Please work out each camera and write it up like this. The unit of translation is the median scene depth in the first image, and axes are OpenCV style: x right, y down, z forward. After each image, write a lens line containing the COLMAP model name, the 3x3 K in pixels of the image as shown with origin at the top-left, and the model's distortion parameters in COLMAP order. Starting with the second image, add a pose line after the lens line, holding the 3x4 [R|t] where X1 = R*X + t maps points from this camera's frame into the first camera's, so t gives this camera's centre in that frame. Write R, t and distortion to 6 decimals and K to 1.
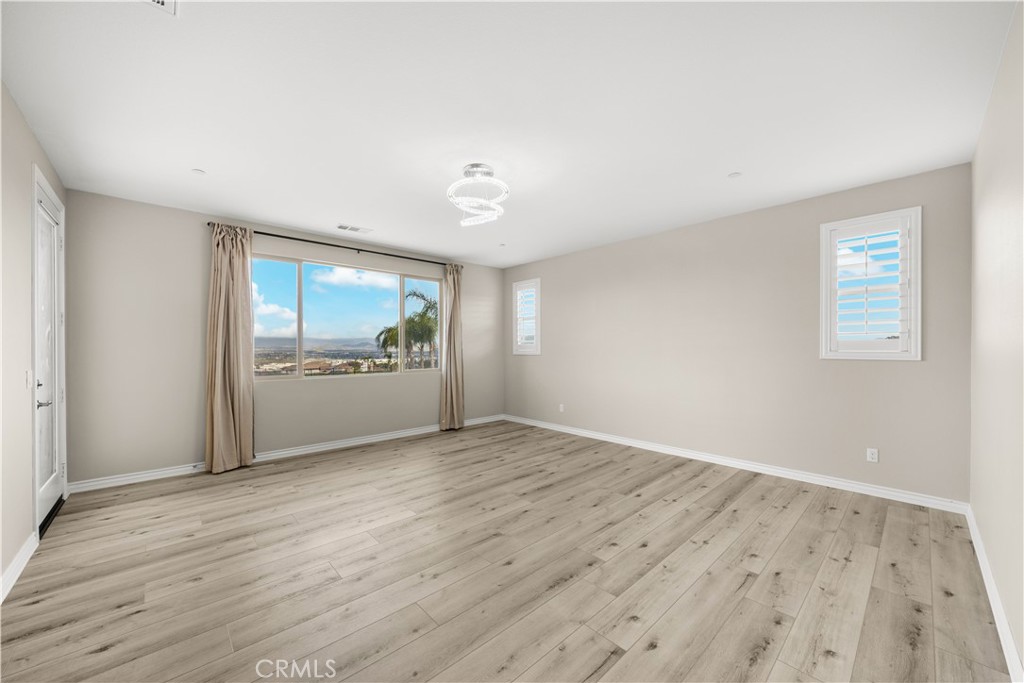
lens RADIAL K [[379.0, 0, 512.0], [0, 379.0, 341.5], [0, 0, 1]] dist [0.000382, 0.005175]
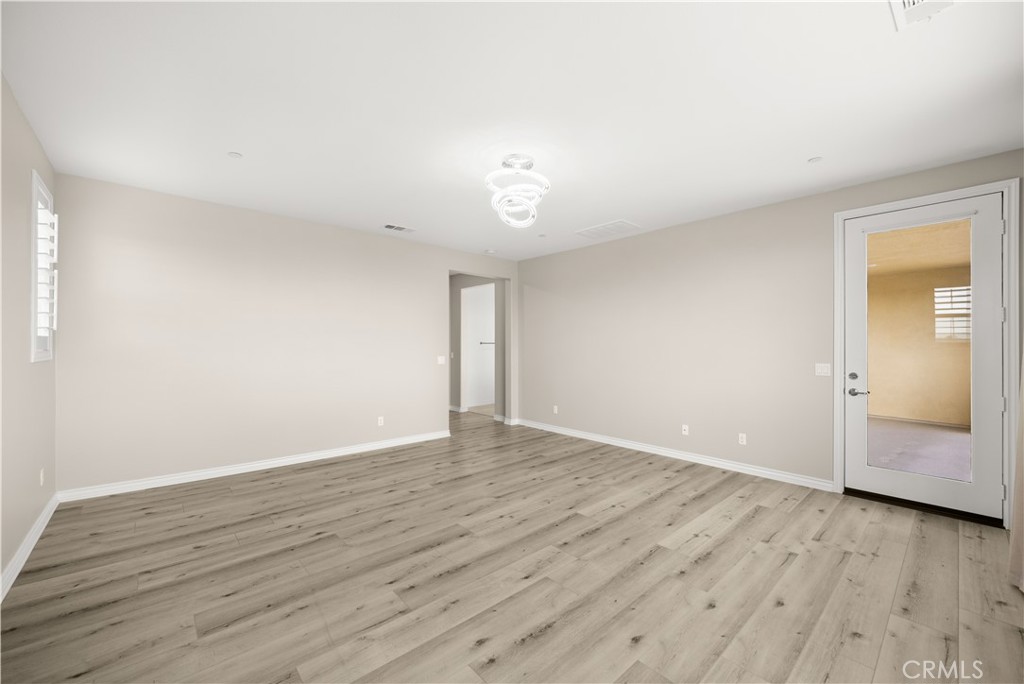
lens RADIAL K [[396.1, 0, 512.0], [0, 396.1, 342.0], [0, 0, 1]] dist [0.000576, 0.000033]
pose [[-0.999866, -0.003481, 0.016003, -0.089736], [-0.003874, 0.999690, -0.024614, 0.026327], [-0.015912, -0.024672, -0.999569, 1.996919]]
